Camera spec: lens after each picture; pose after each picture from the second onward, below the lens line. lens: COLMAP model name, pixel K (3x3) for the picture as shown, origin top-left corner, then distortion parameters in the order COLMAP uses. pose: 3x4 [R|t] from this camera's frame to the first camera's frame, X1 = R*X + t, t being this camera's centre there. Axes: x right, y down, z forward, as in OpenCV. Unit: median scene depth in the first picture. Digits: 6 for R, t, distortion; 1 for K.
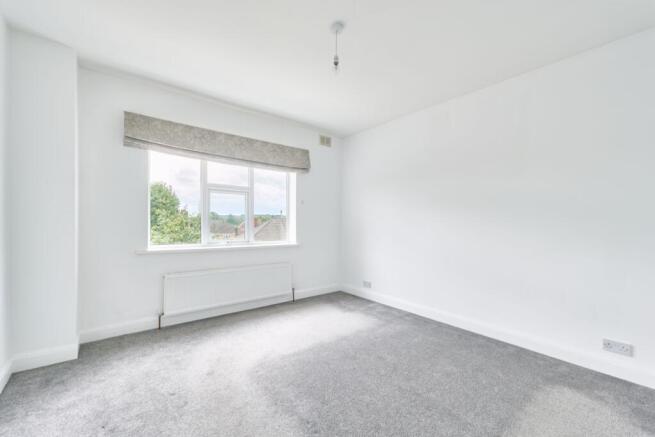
lens RADIAL K [[268.4, 0, 336.5], [0, 268.4, 223.7], [0, 0, 1]] dist [0.002454, -0.000406]
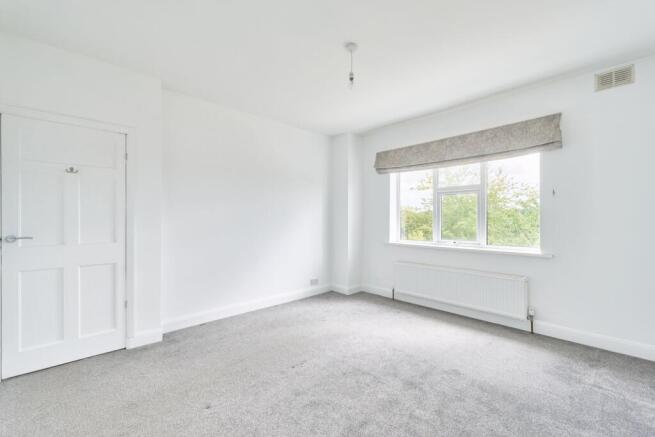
lens RADIAL K [[268.4, 0, 337.0], [0, 268.4, 221.7], [0, 0, 1]] dist [0.002454, -0.000406]
pose [[0.098565, -0.006991, -0.995106, 0.574955], [-0.010443, 0.999913, -0.008059, 0.002350], [0.995076, 0.011186, 0.098484, 0.464971]]
